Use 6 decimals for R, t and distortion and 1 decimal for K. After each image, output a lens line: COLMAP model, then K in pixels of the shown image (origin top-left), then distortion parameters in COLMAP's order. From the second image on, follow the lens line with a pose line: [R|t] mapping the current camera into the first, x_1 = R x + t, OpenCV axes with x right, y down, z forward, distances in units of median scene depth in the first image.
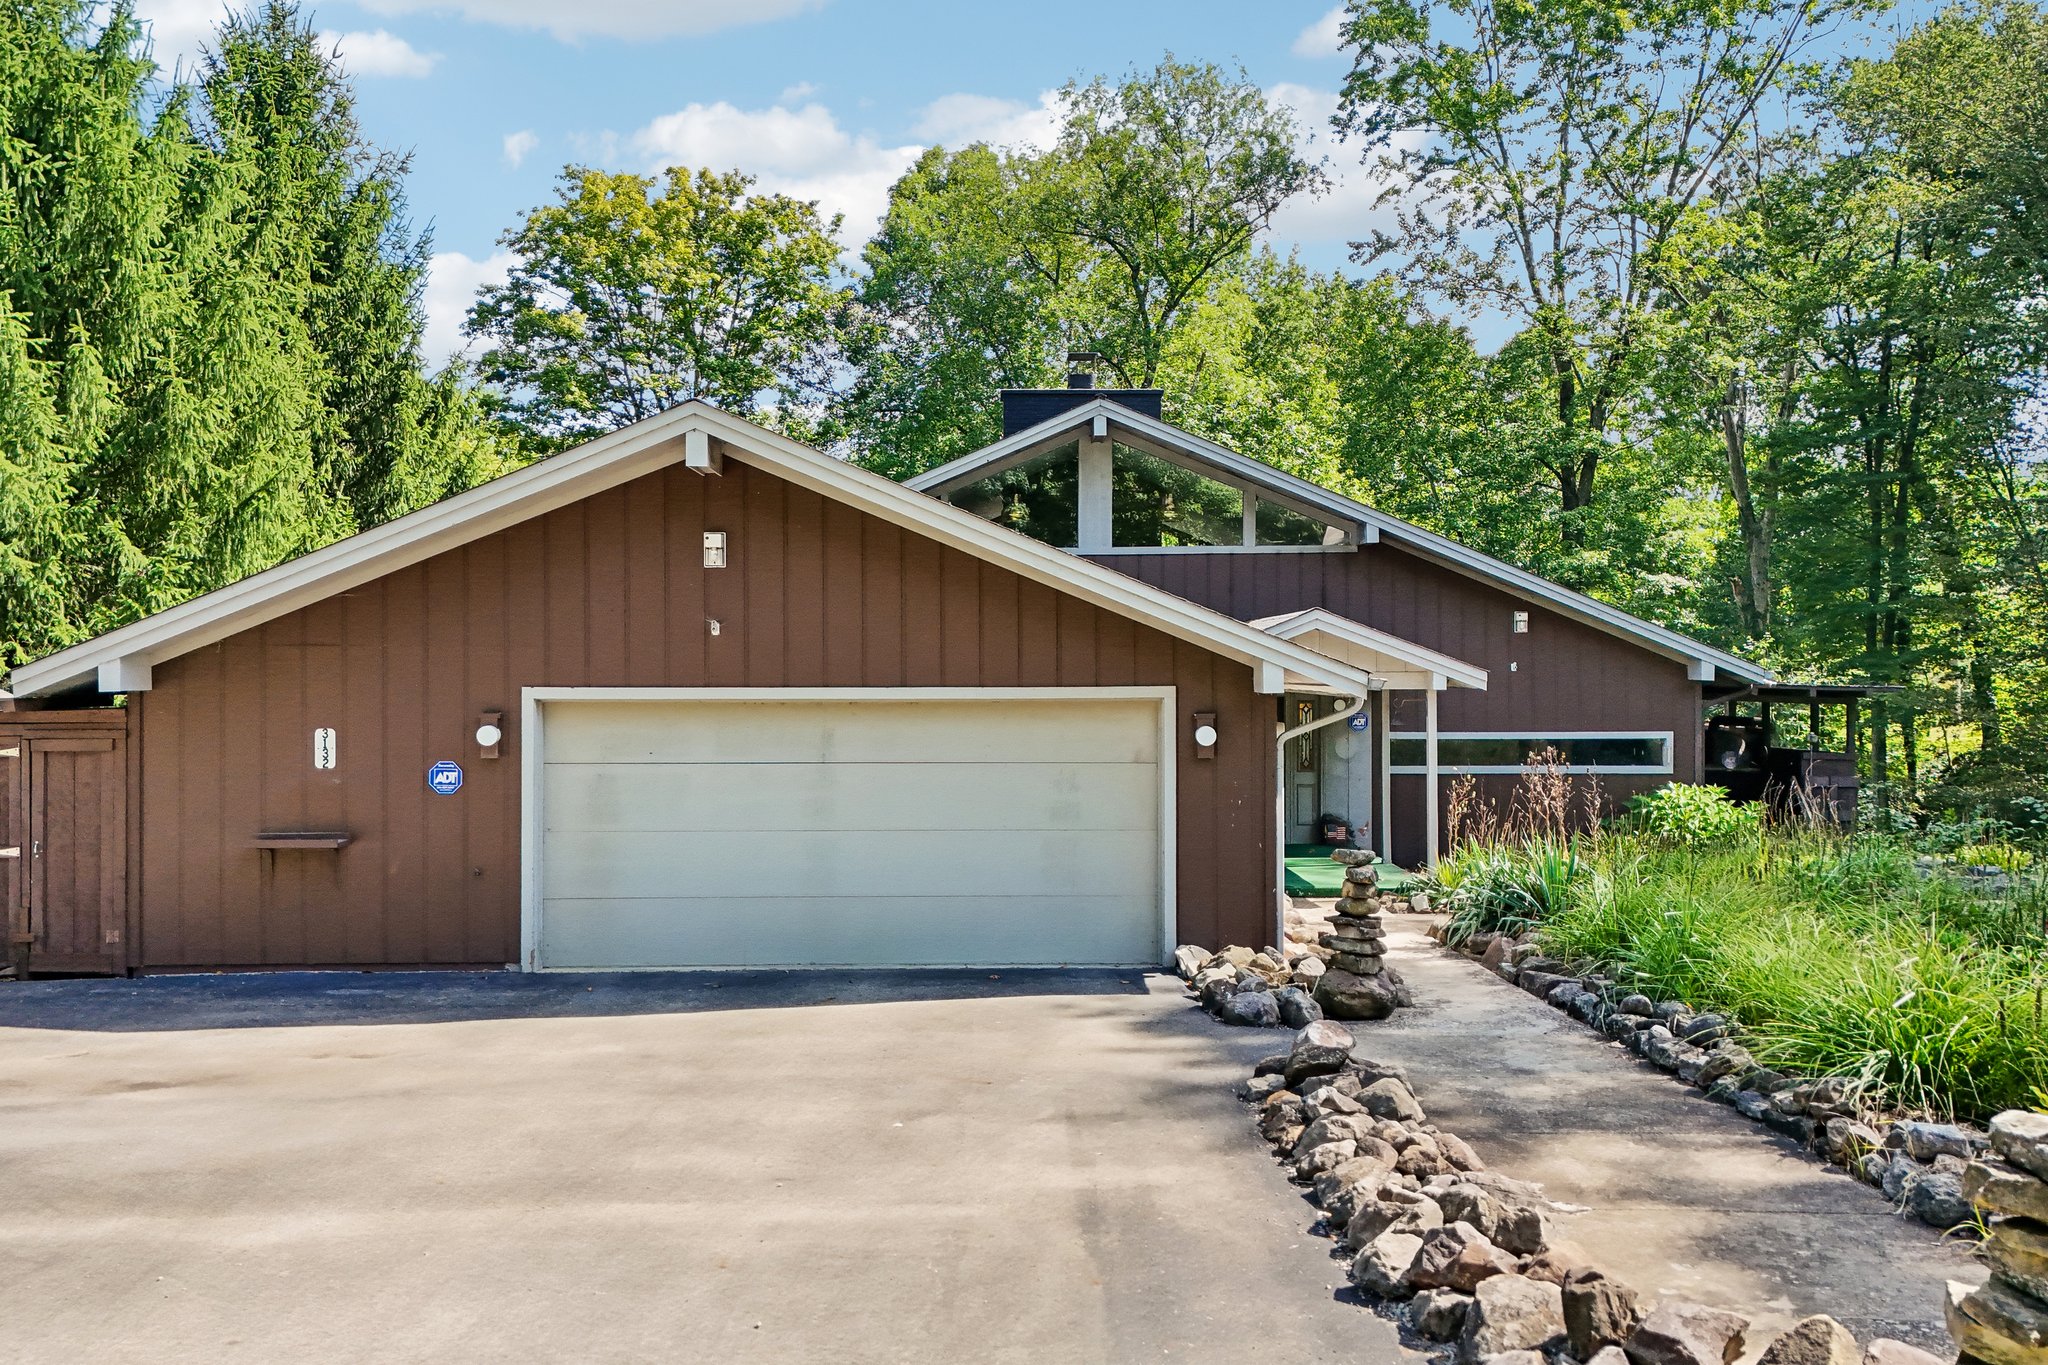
lens RADIAL K [[1767.4, 0, 1021.3], [0, 1767.4, 655.8], [0, 0, 1]] dist [0.110356, -0.155492]
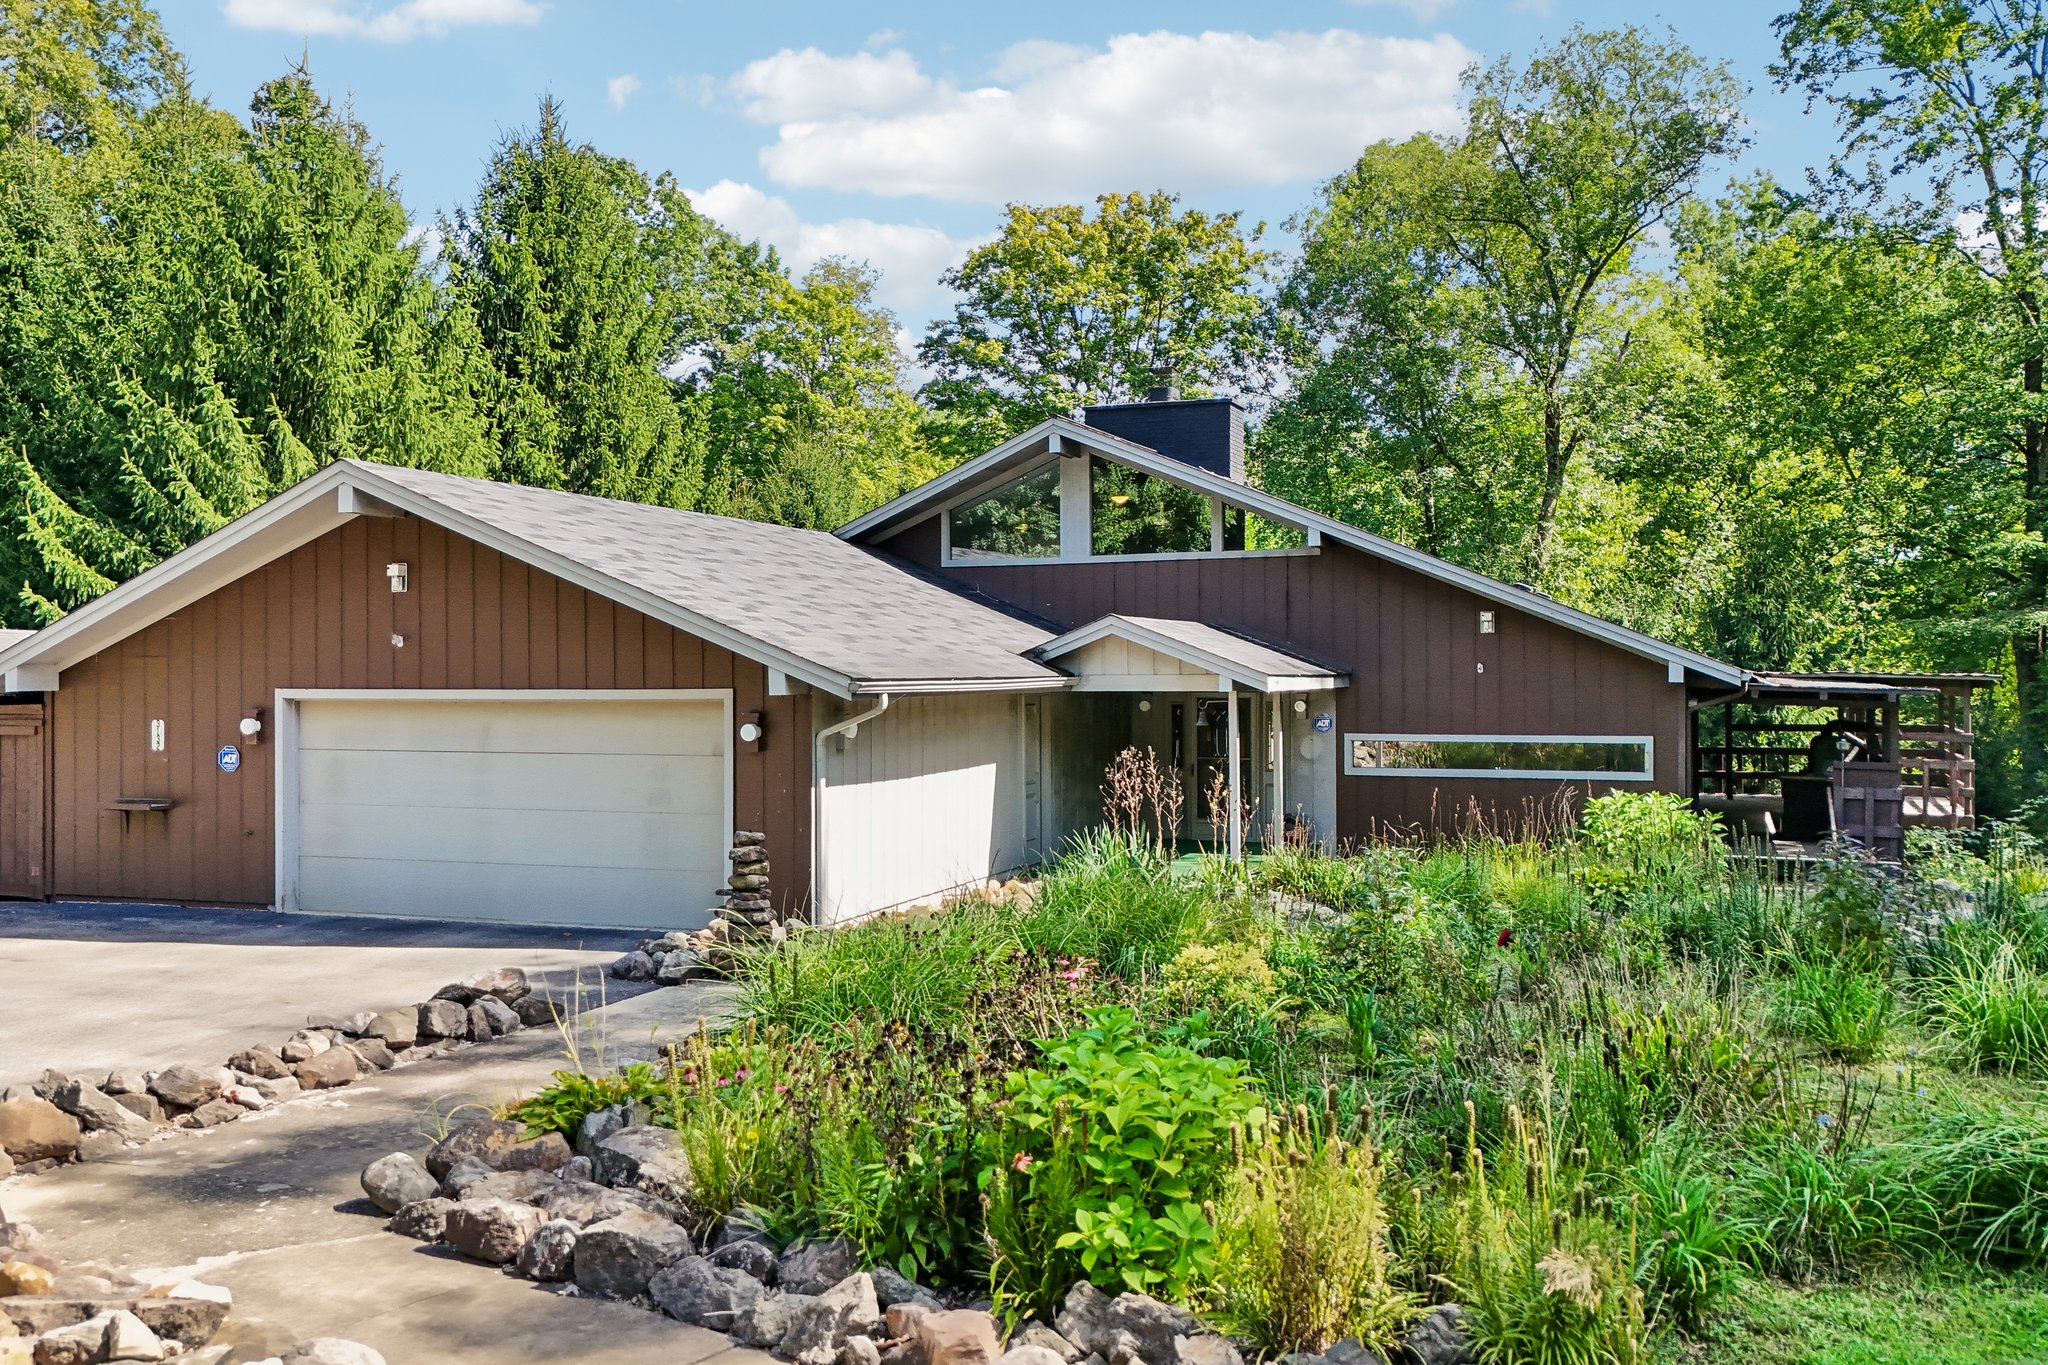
lens RADIAL K [[1767.4, 0, 1021.3], [0, 1767.4, 655.8], [0, 0, 1]] dist [0.110356, -0.155492]
pose [[0.933176, -0.004761, -0.359387, 0.404744], [0.005039, 0.999987, -0.000163, -0.001861], [0.359384, -0.001659, 0.933188, -0.002321]]
